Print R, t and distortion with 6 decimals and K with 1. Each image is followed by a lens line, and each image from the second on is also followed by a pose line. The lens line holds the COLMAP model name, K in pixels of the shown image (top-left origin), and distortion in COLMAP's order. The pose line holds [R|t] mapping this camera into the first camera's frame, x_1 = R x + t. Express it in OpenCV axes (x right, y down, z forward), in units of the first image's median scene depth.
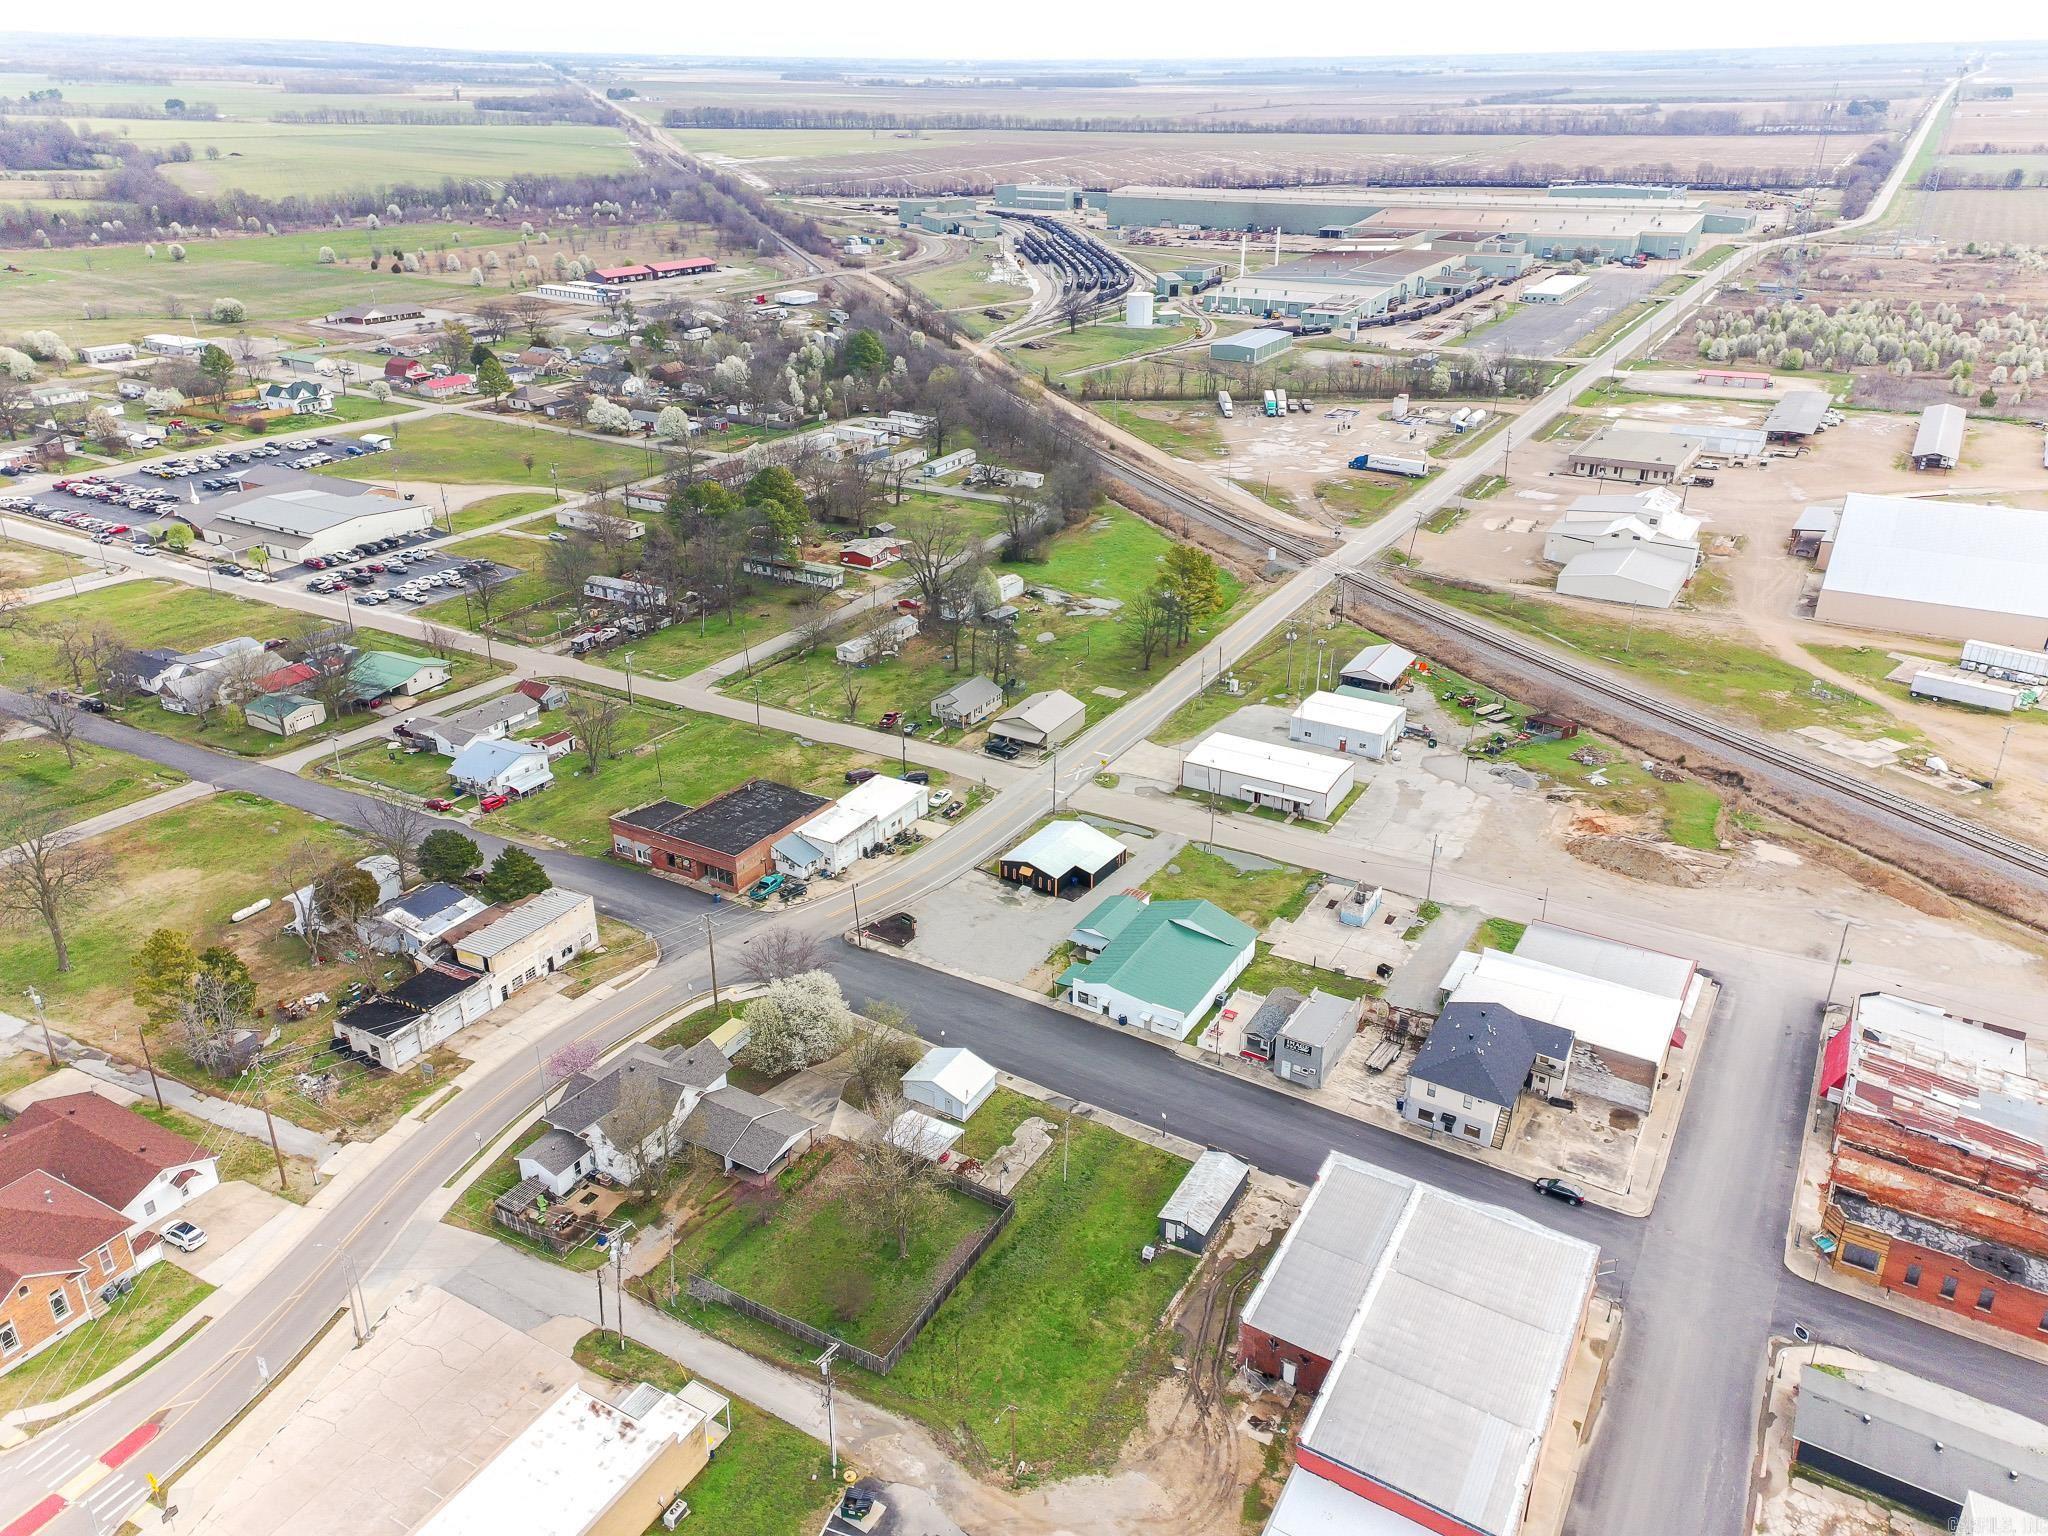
lens RADIAL K [[1485.5, 0, 1037.5], [0, 1485.5, 756.7], [0, 0, 1]] dist [0.124468, -0.048017]
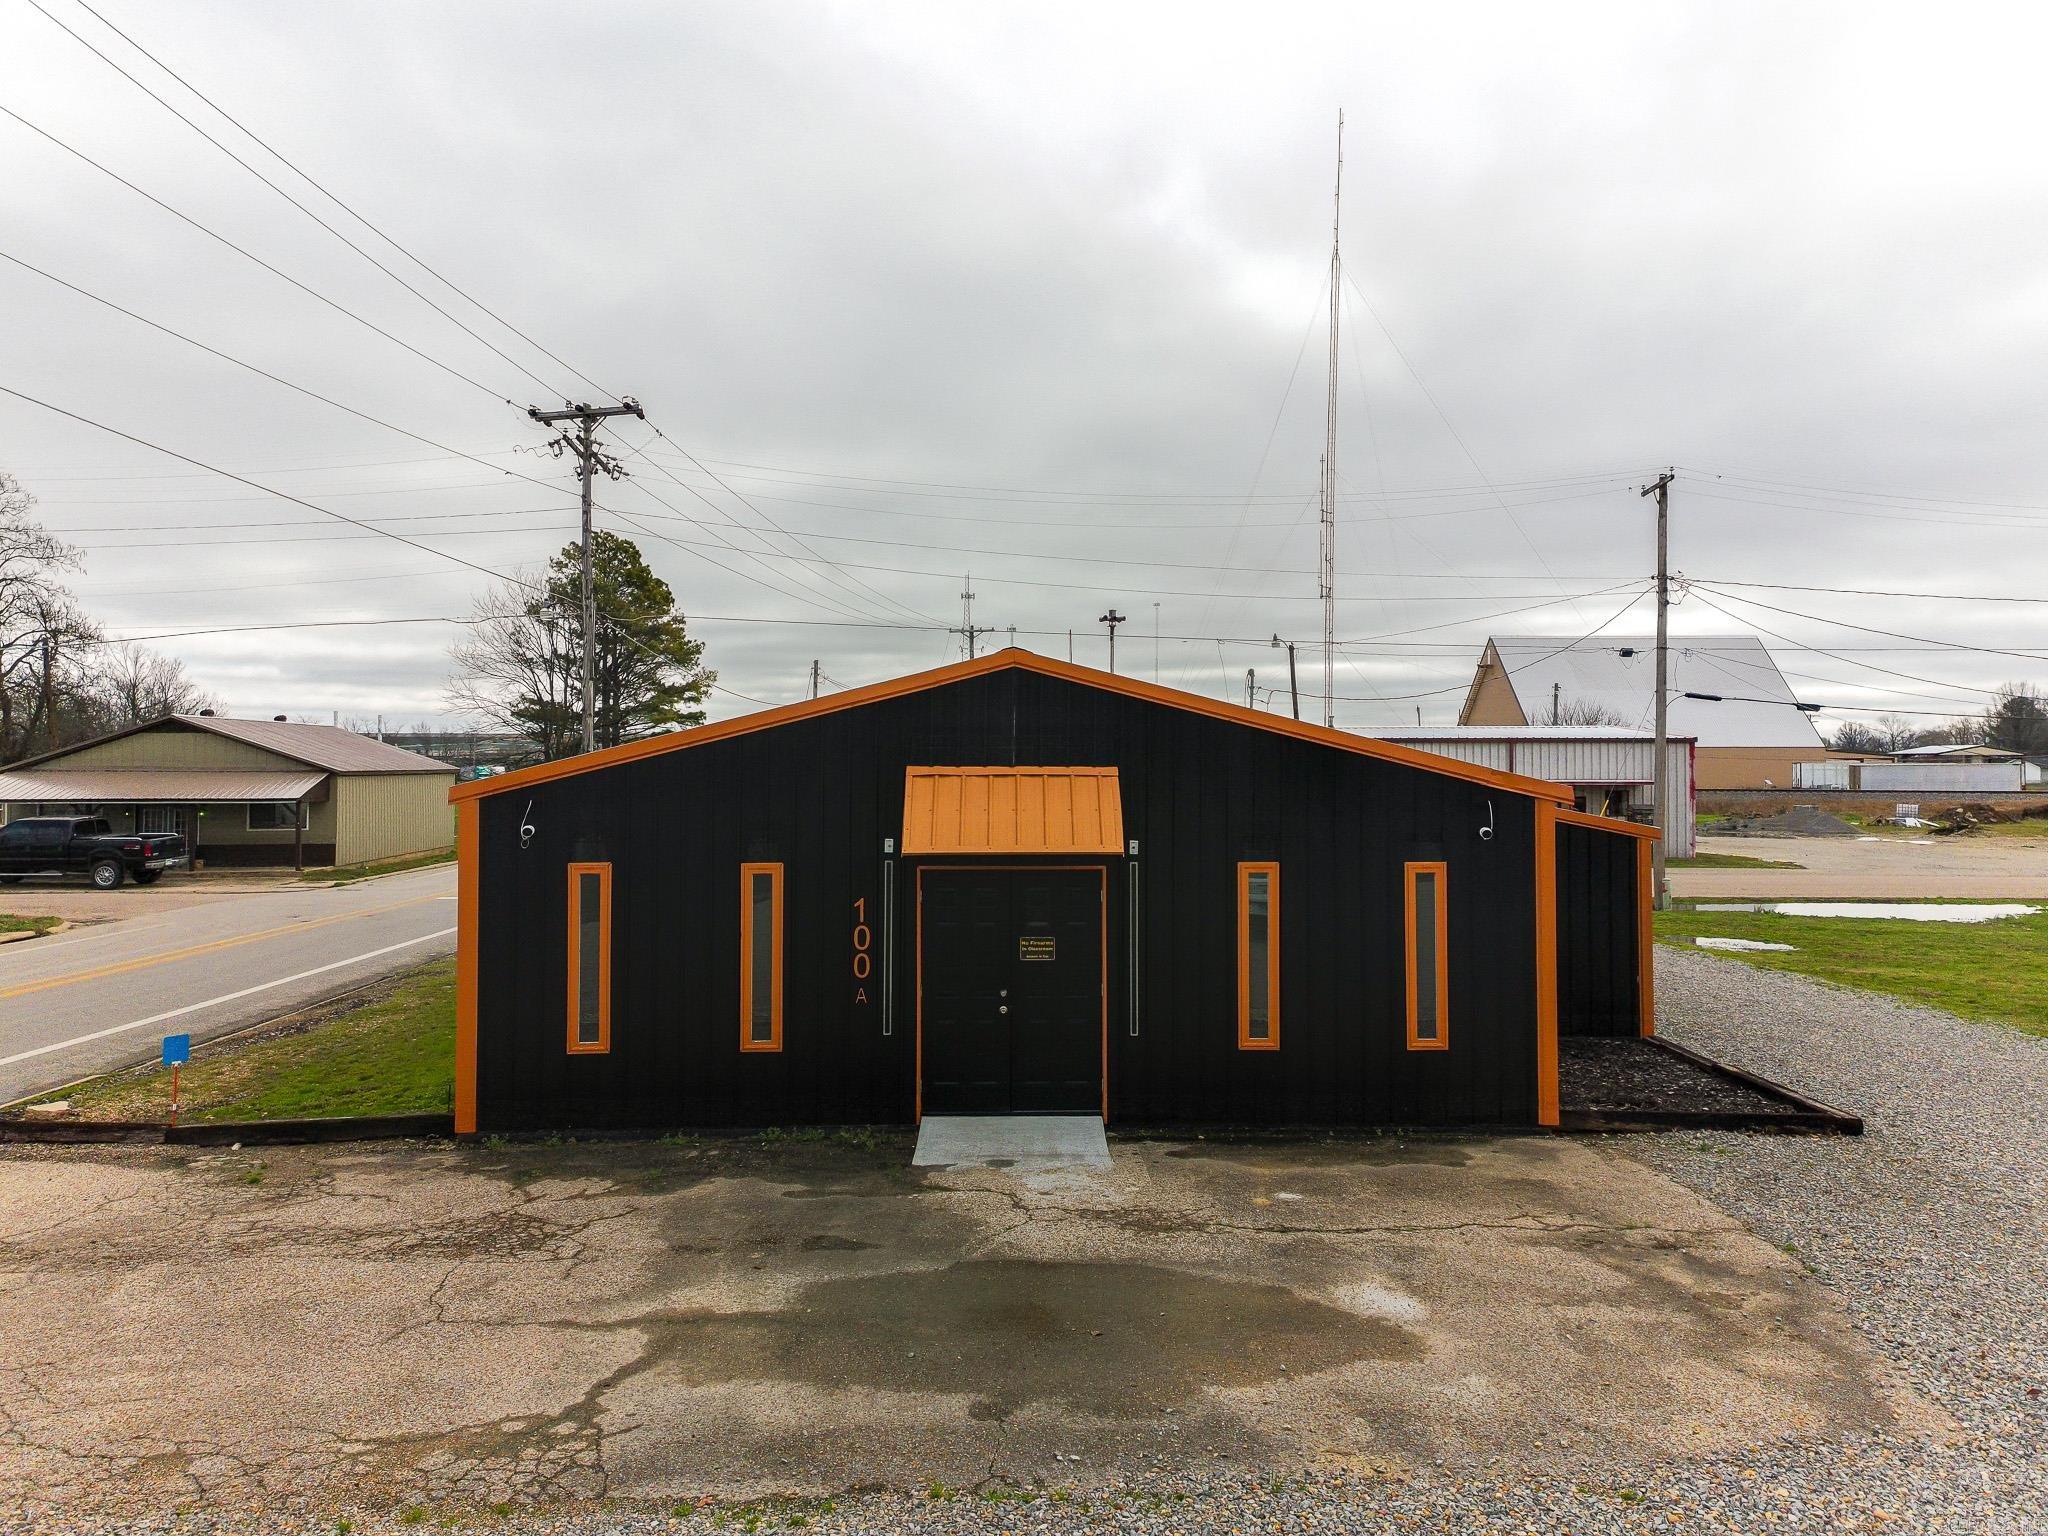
lens RADIAL K [[1485.5, 0, 1037.5], [0, 1485.5, 756.7], [0, 0, 1]] dist [0.124468, -0.048017]
pose [[0.822154, -0.002211, 0.569260, -0.034230], [0.239739, 0.908335, -0.342714, 0.078132], [-0.516321, 0.418238, 0.747322, 0.775394]]
